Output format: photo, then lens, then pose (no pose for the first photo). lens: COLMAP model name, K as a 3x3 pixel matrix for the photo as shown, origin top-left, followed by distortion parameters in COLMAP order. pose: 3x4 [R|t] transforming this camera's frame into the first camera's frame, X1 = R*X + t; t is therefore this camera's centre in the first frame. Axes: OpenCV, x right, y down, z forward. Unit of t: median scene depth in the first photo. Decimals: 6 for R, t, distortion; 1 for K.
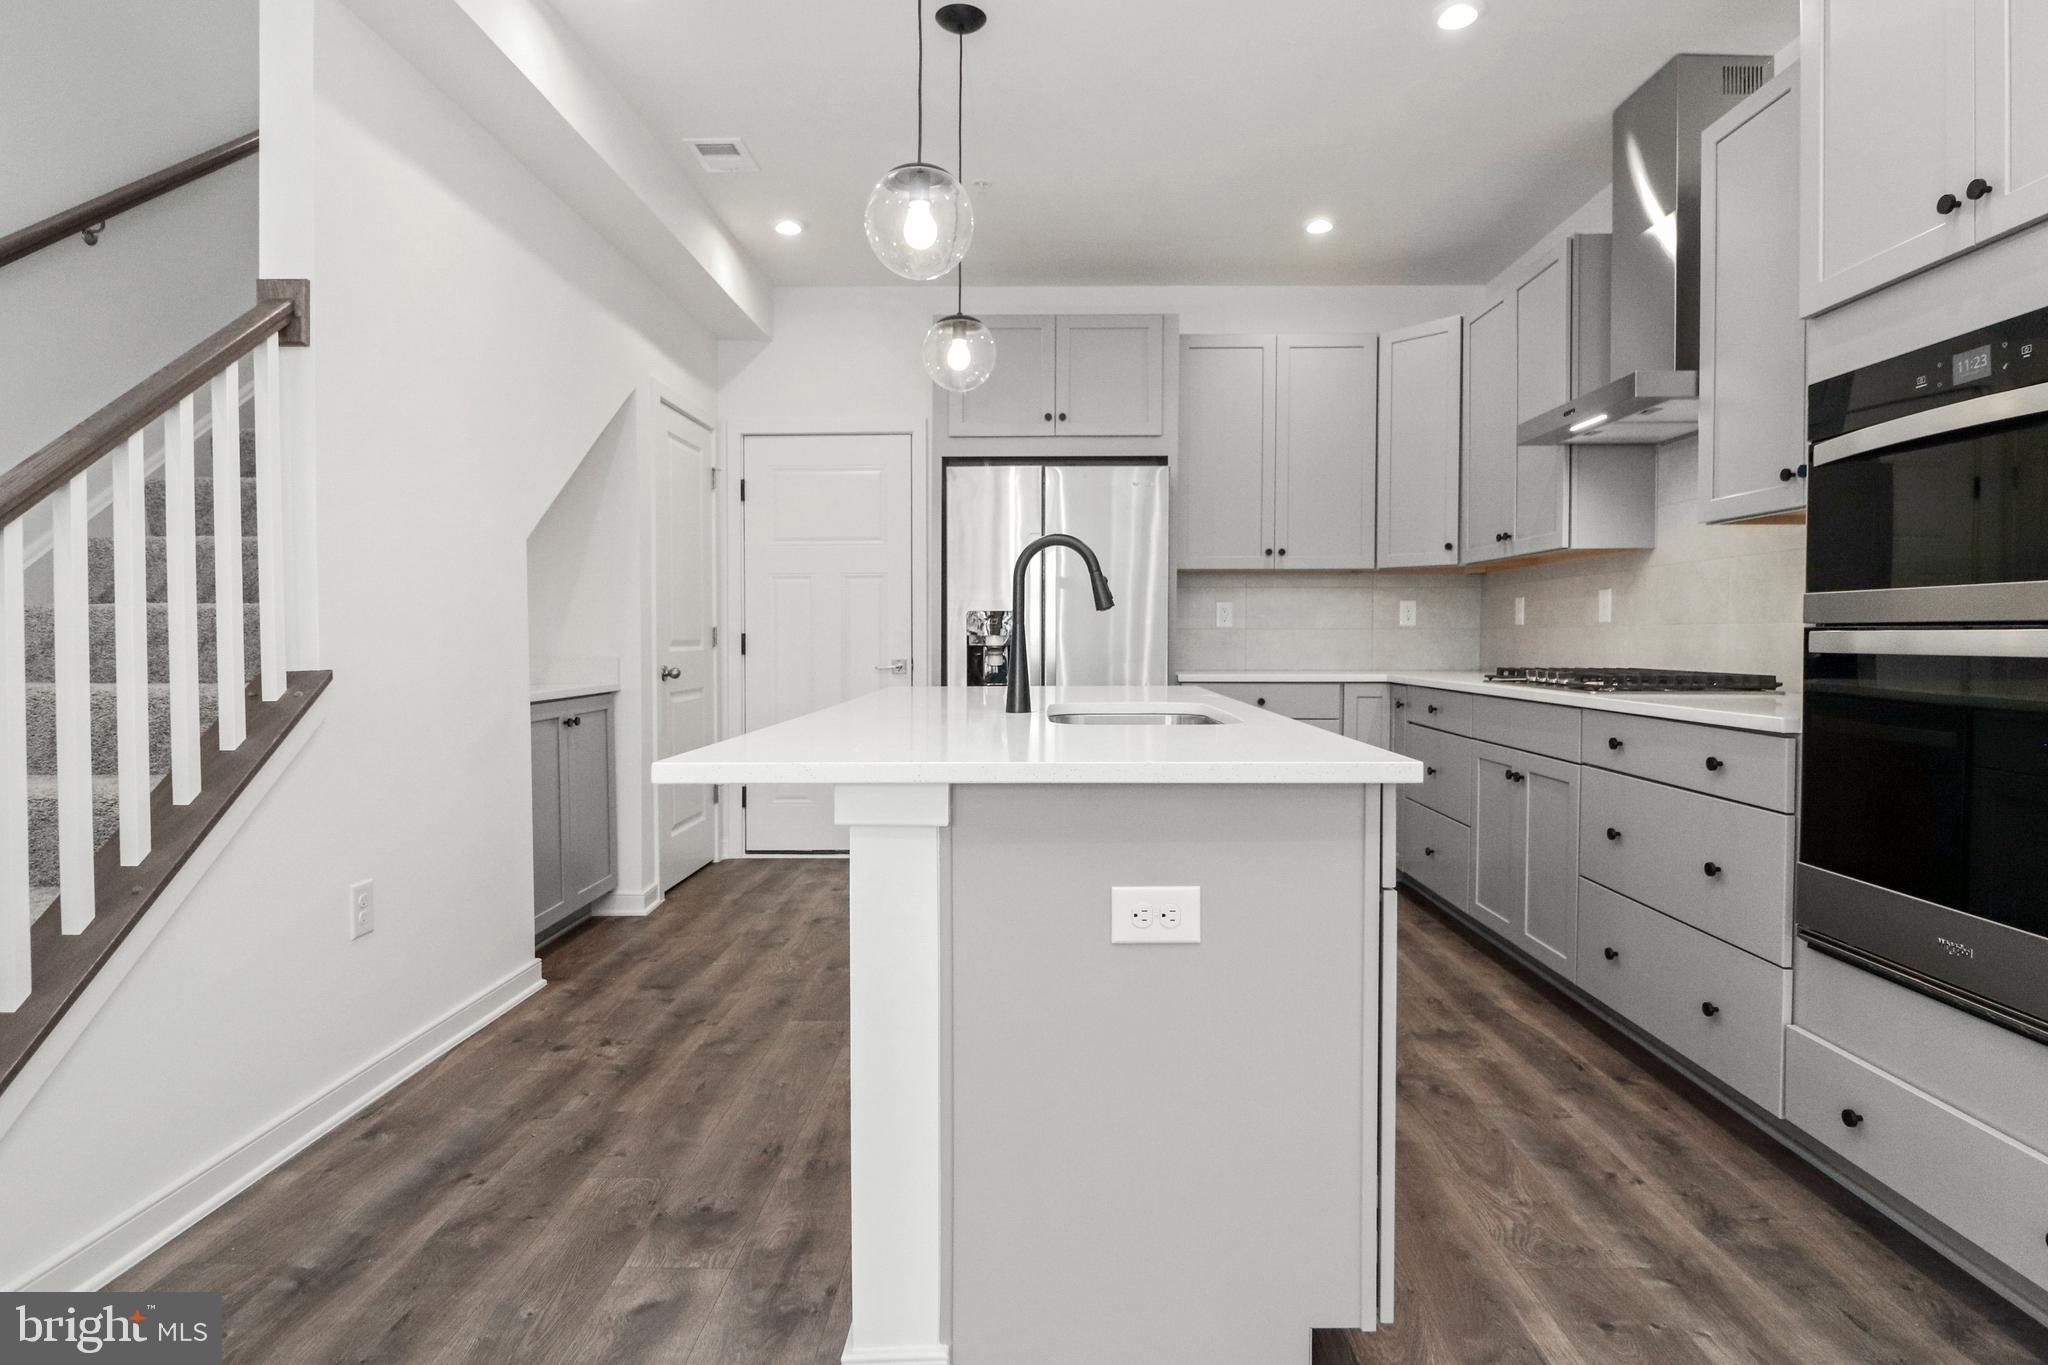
lens RADIAL K [[1105.1, 0, 1024.0], [0, 1105.1, 682.5], [0, 0, 1]] dist [-0.004809, -0.000111]
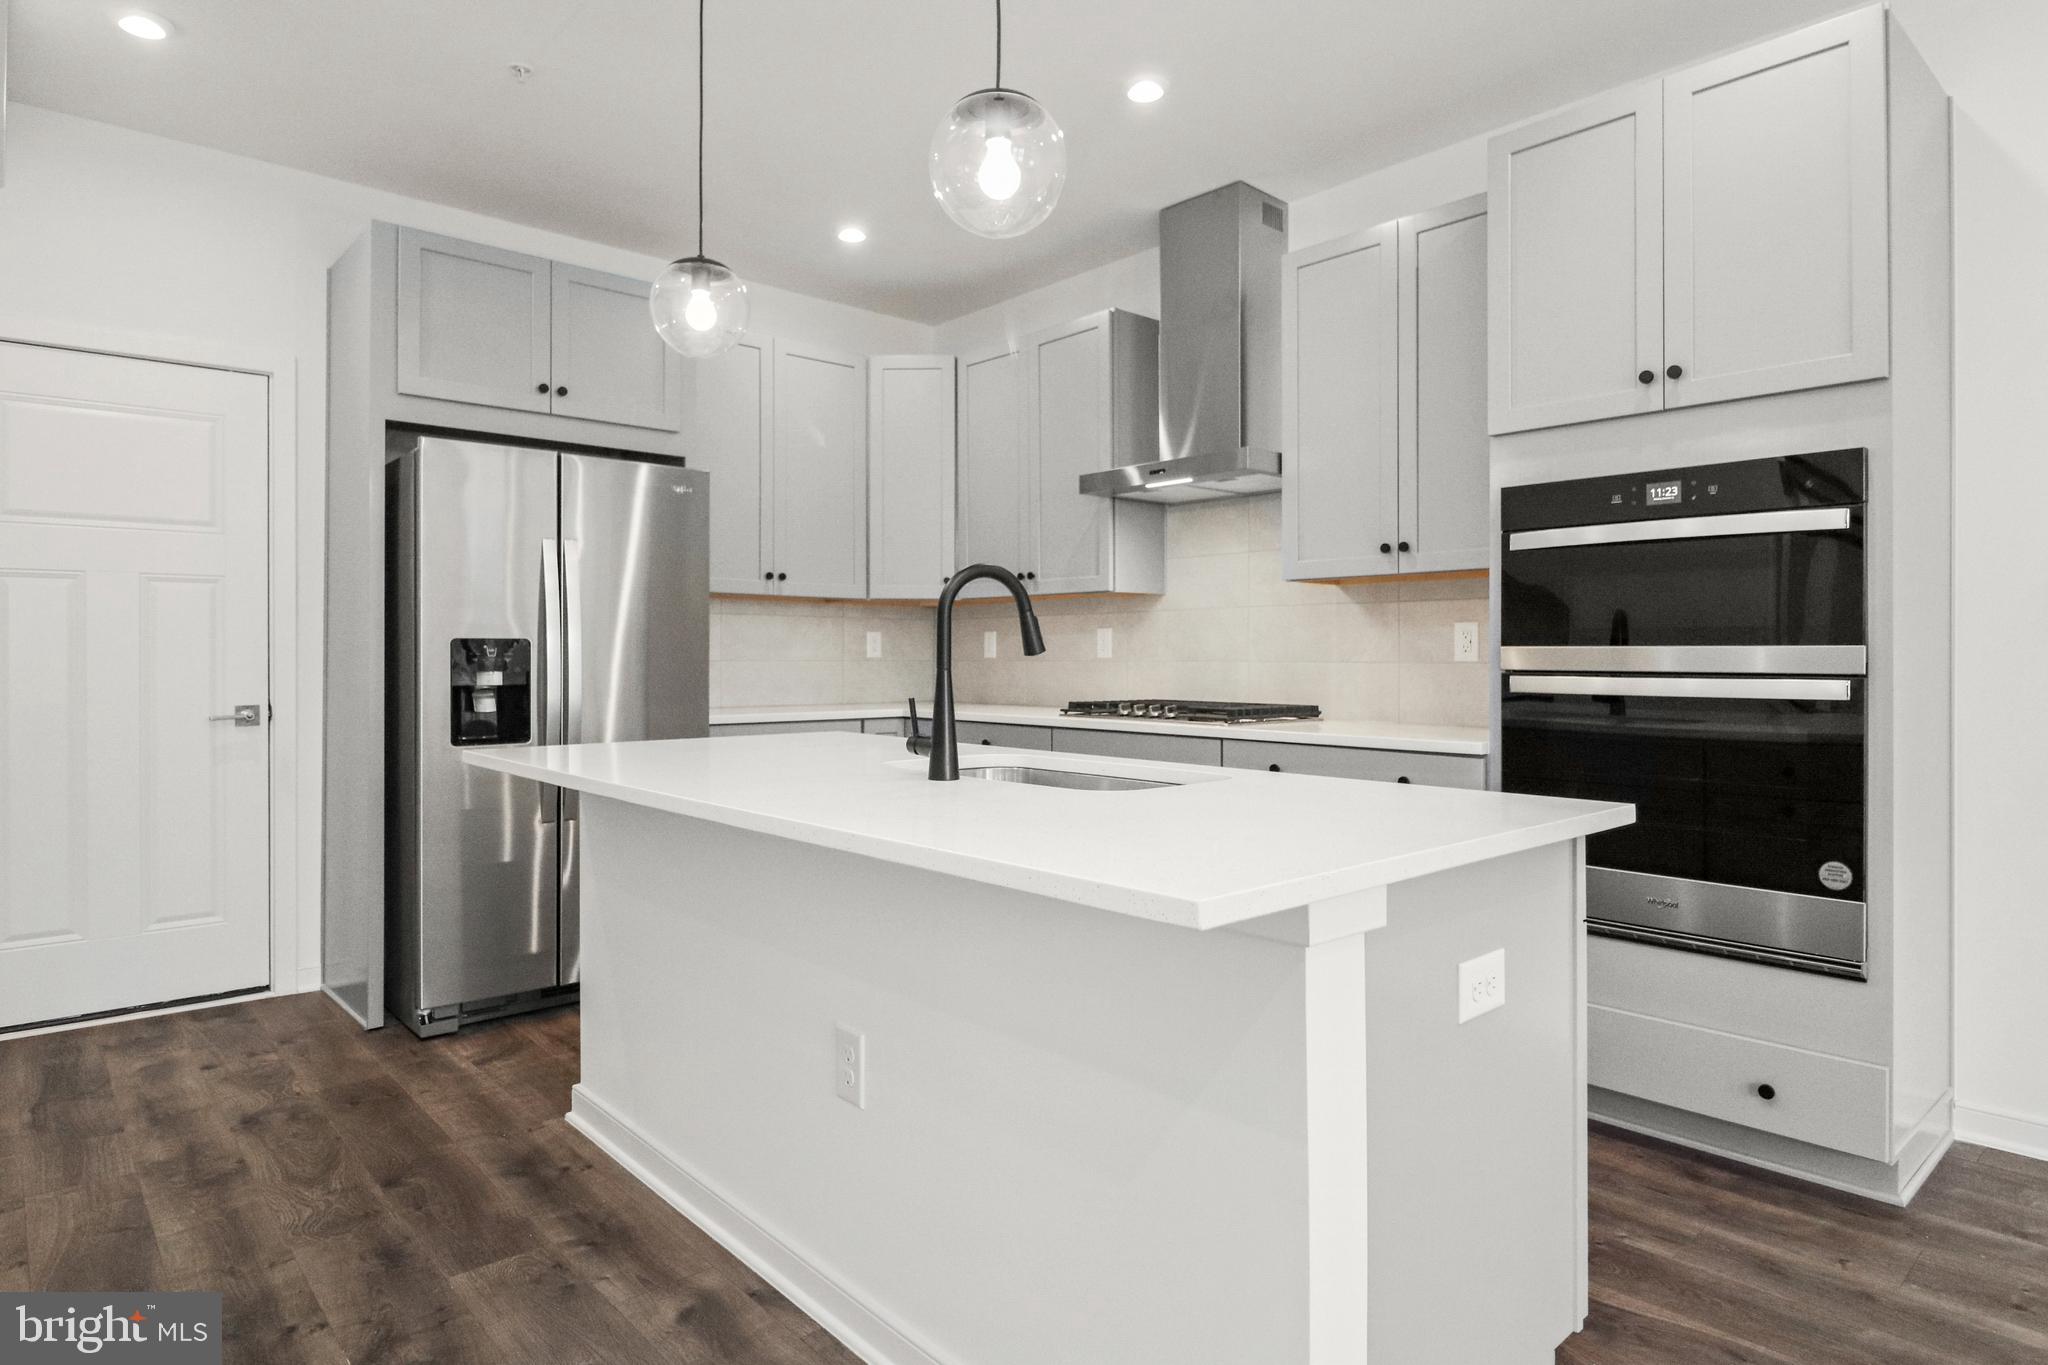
lens RADIAL K [[1156.7, 0, 1024.0], [0, 1156.7, 682.5], [0, 0, 1]] dist [0.023194, -0.029573]
pose [[0.726504, -0.012834, 0.687043, -0.383406], [0.025032, 0.999656, -0.007795, -0.025539], [-0.686706, 0.022861, 0.726575, 0.236557]]
